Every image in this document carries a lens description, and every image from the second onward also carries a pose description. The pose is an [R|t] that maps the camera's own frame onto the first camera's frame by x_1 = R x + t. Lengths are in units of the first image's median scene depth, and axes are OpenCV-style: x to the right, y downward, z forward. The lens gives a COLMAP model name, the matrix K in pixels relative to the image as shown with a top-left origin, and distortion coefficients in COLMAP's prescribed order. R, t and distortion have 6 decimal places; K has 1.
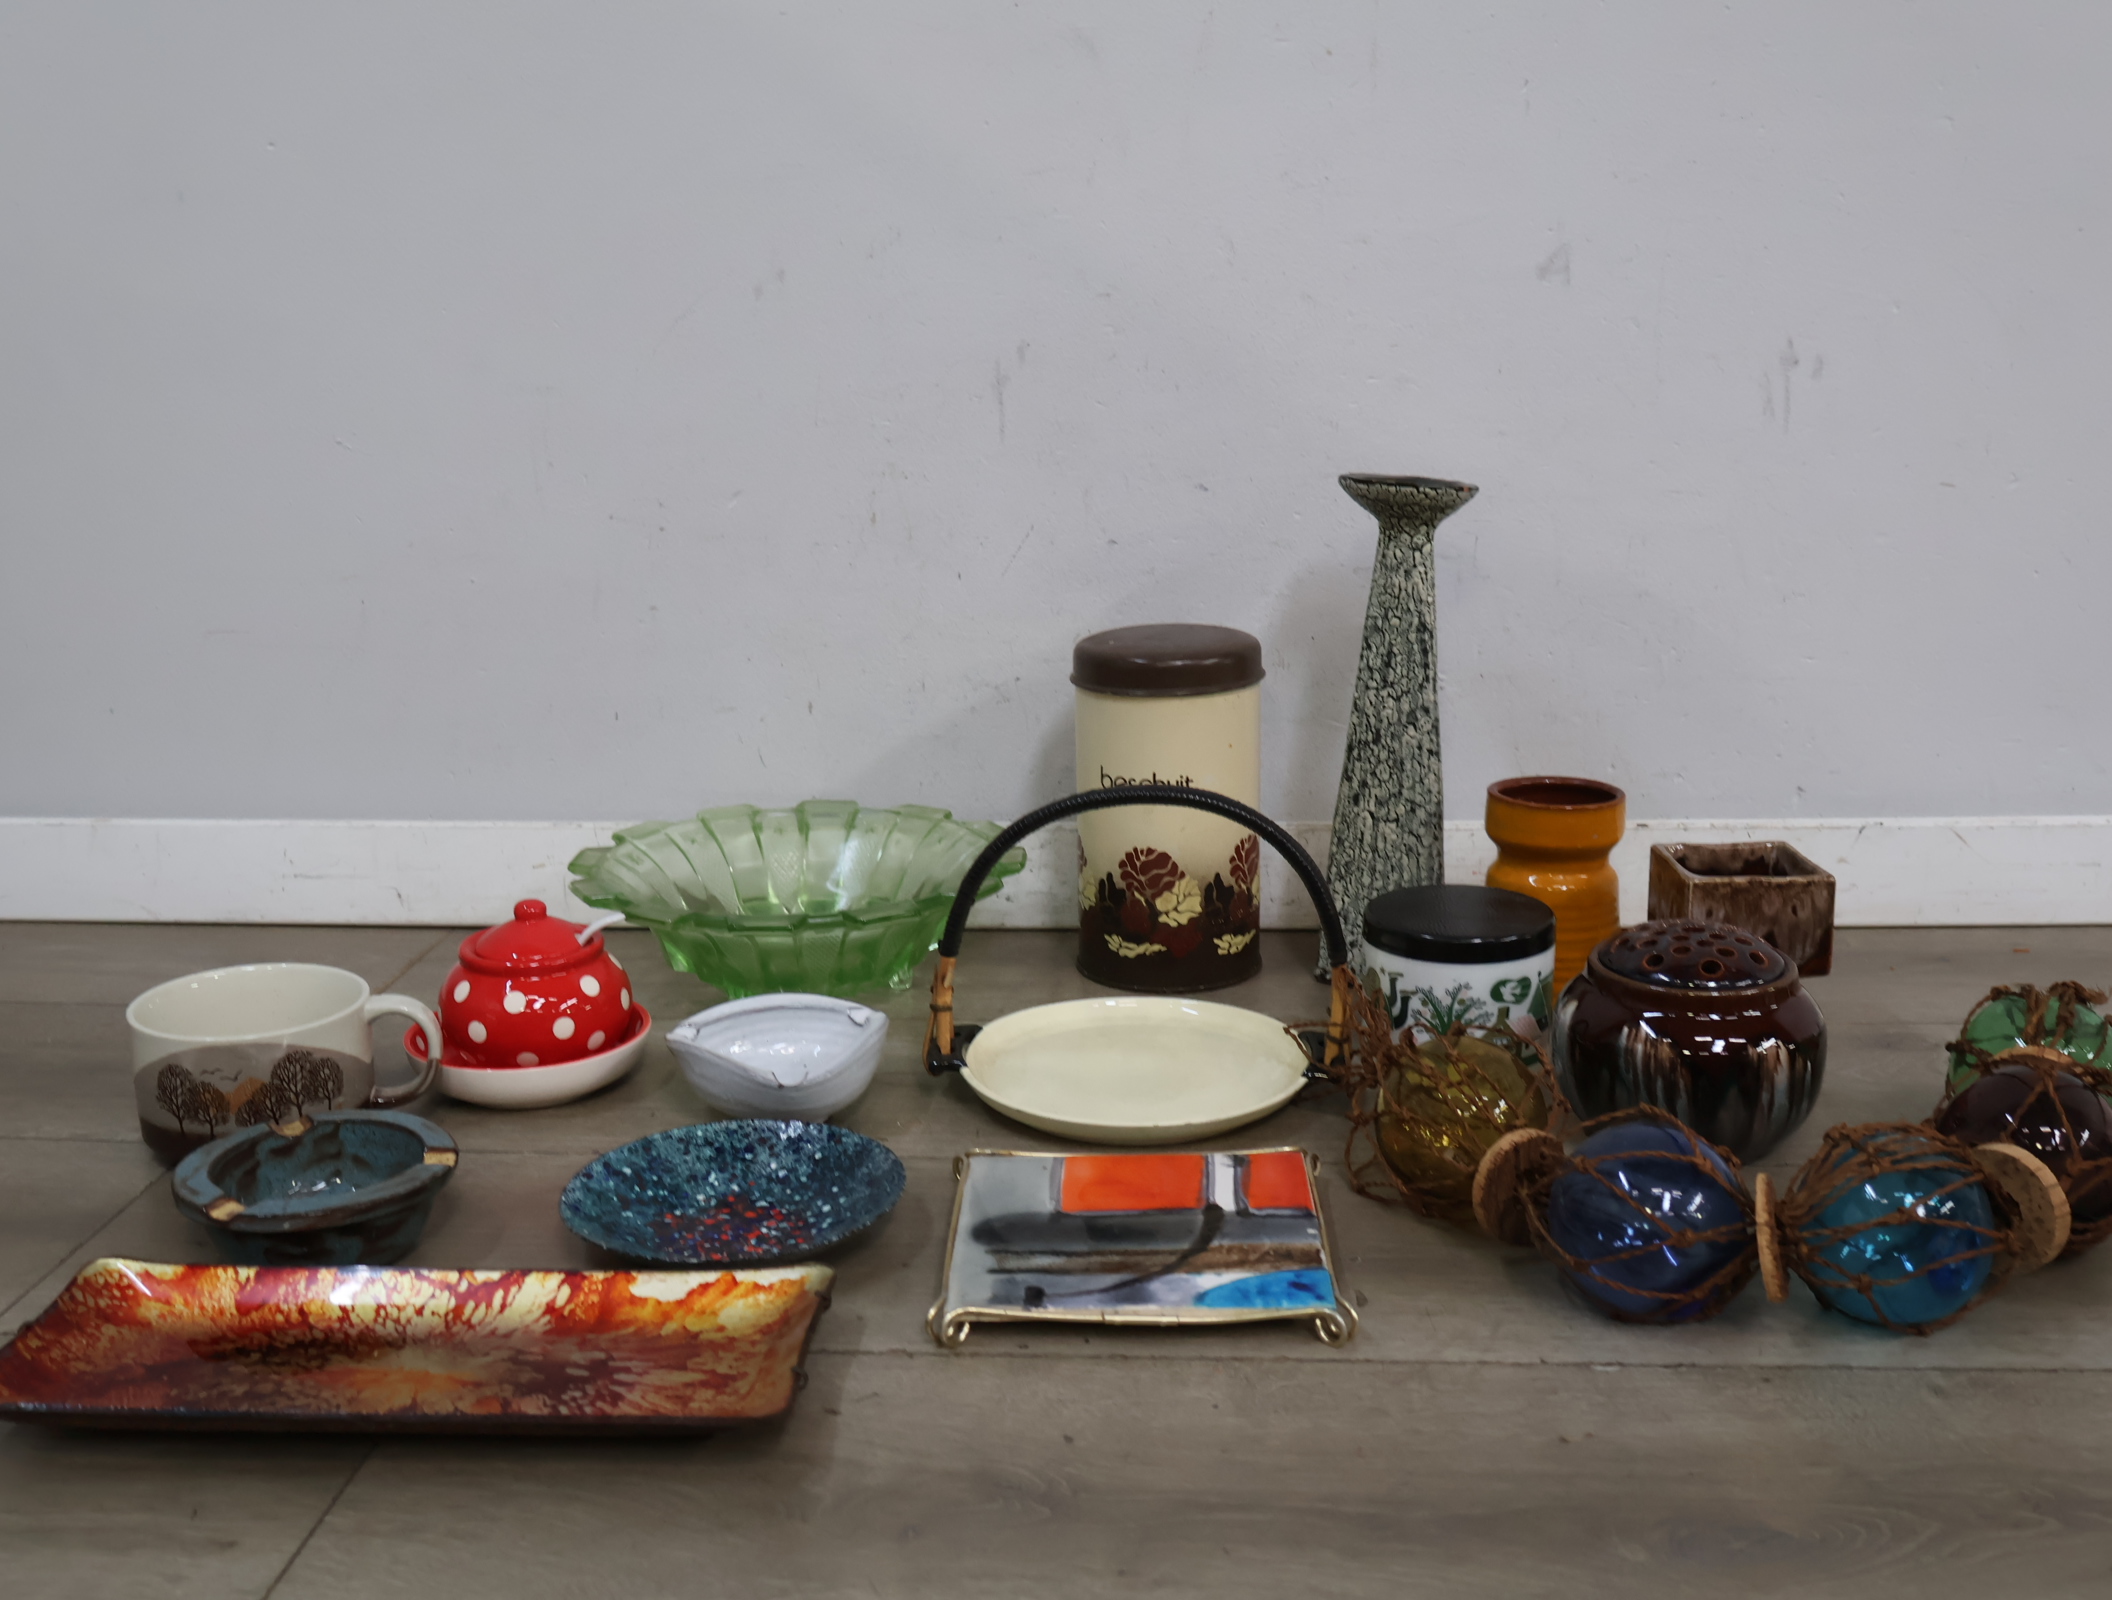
lens RADIAL K [[2256.3, 0, 1045.2], [0, 2256.3, 768.3], [0, 0, 1]] dist [0.011026, 0.000000]
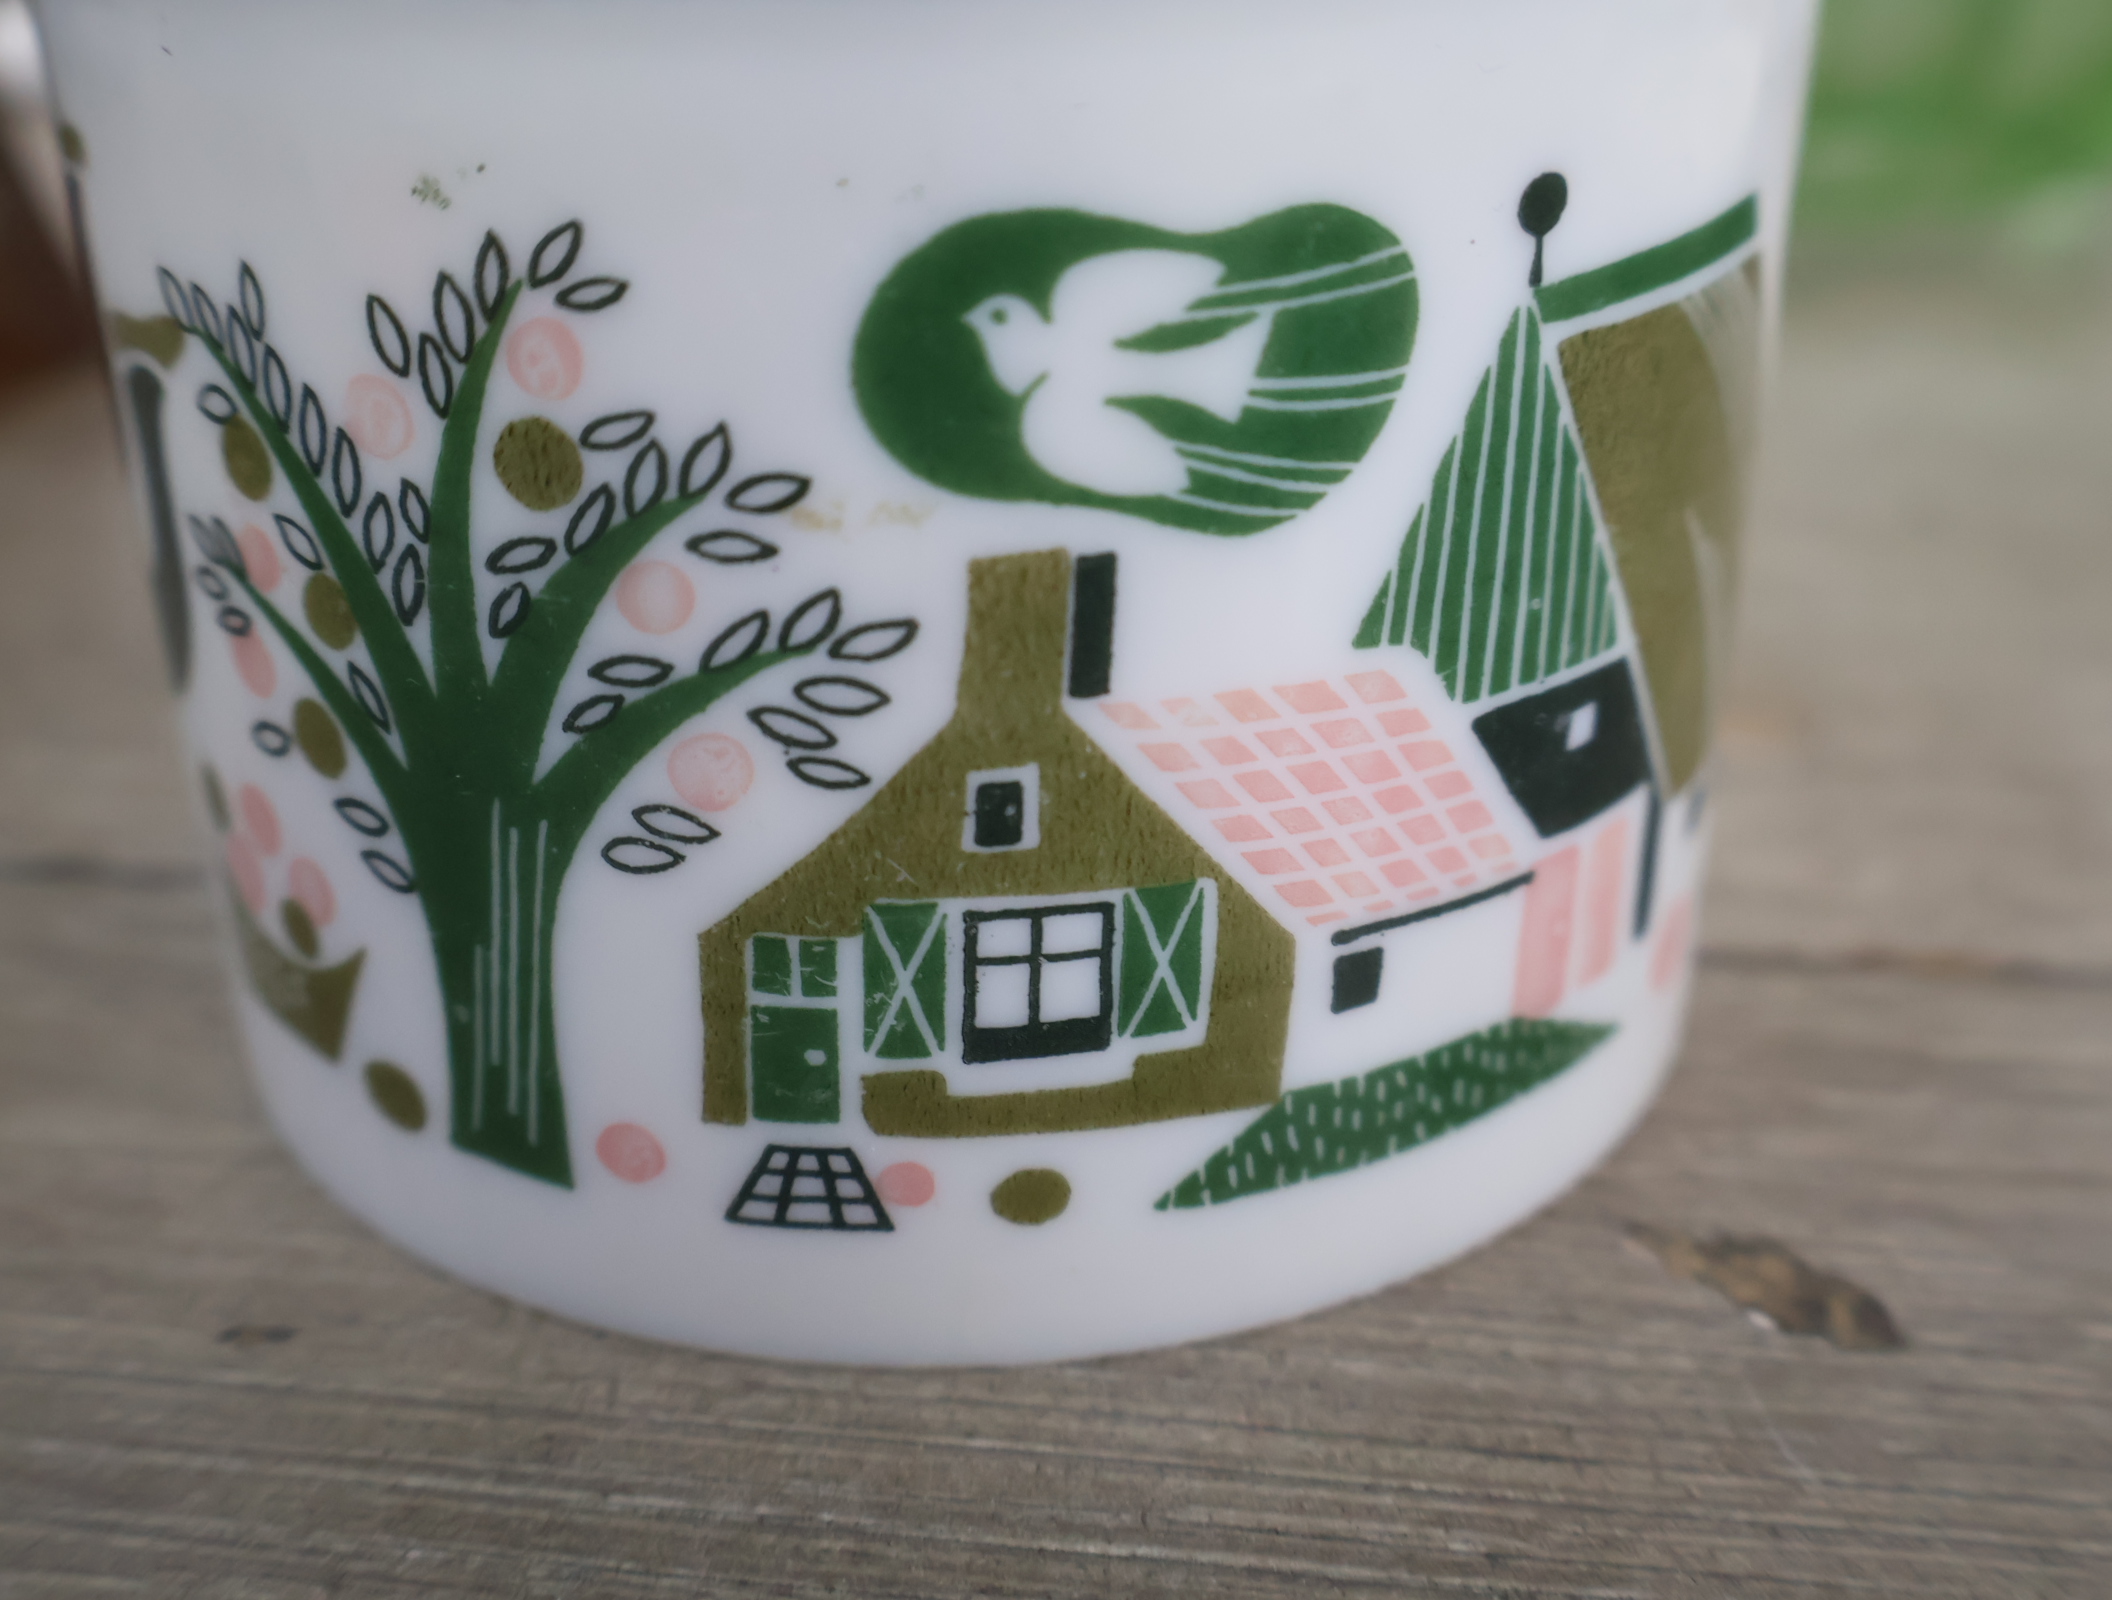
lens RADIAL K [[2256.3, 0, 1055.1], [0, 2256.3, 799.8], [0, 0, 1]] dist [0.011026, 0.000000]
pose [[0.984189, 0.087139, -0.154206, 0.217828], [-0.052131, 0.974559, 0.217986, 0.096333], [0.169277, -0.206500, 0.963692, 0.917466]]
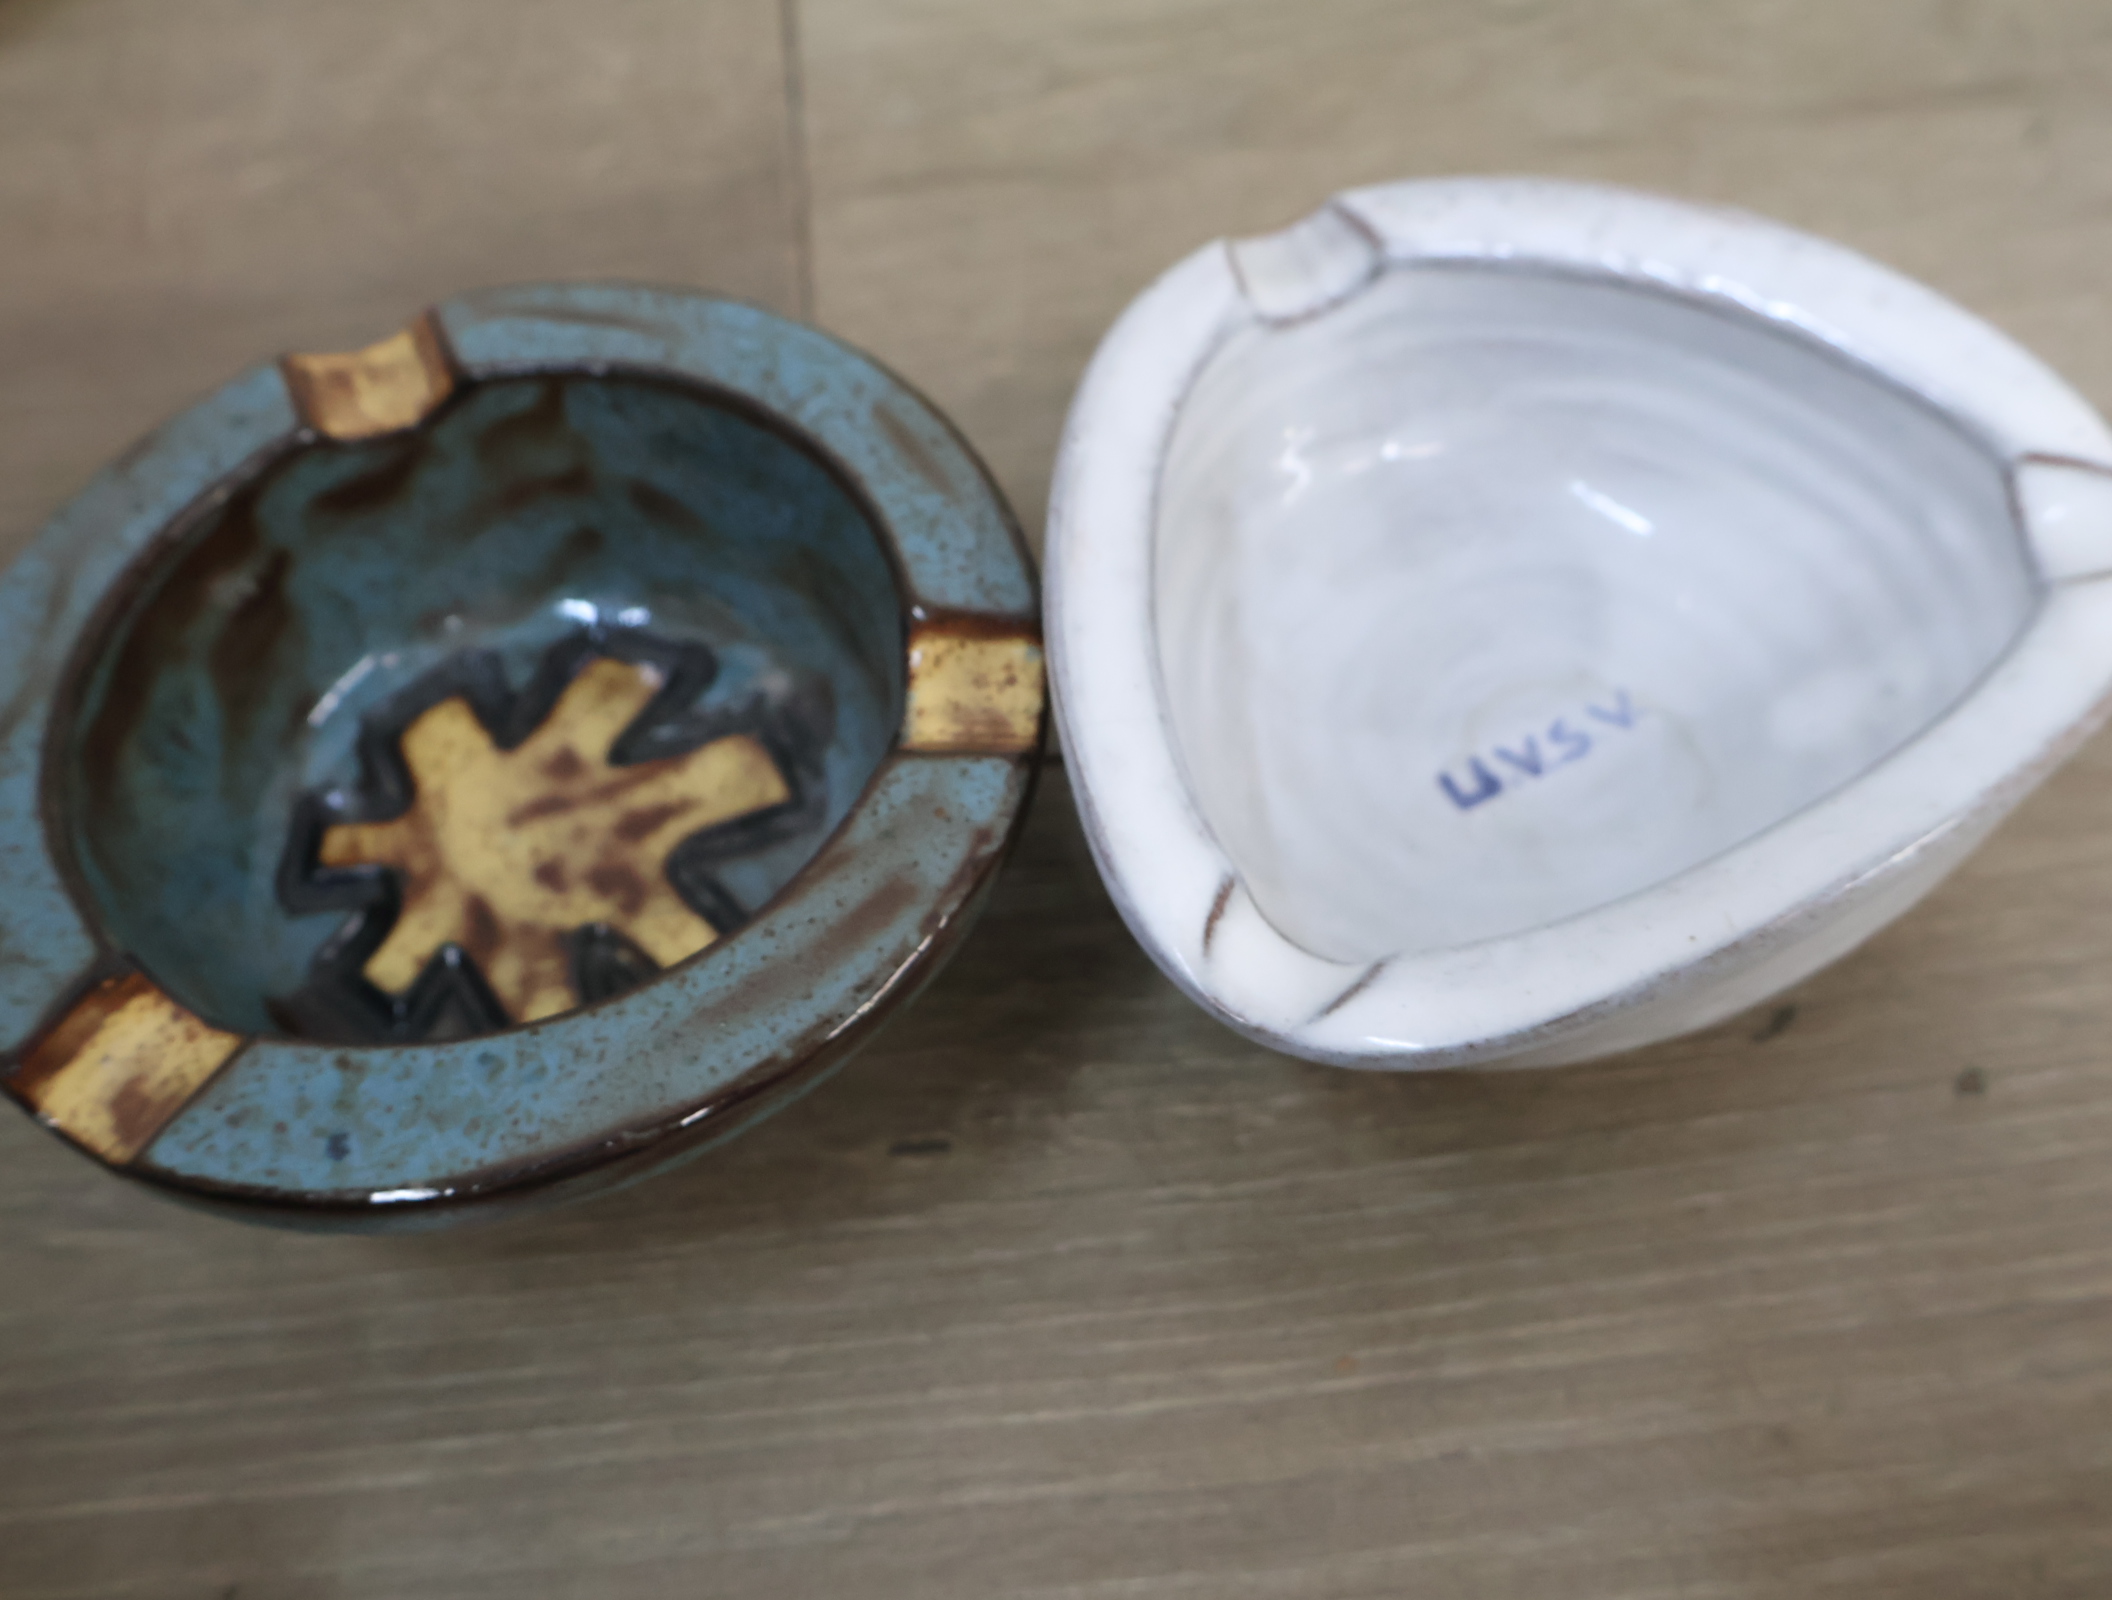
lens RADIAL K [[2256.3, 0, 1056.7], [0, 2256.3, 806.6], [0, 0, 1]] dist [0.011026, 0.000000]
pose [[0.985610, 0.078800, -0.149545, -0.194187], [0.044418, 0.732870, 0.678917, 0.021461], [0.163096, -0.675790, 0.718824, 0.714474]]
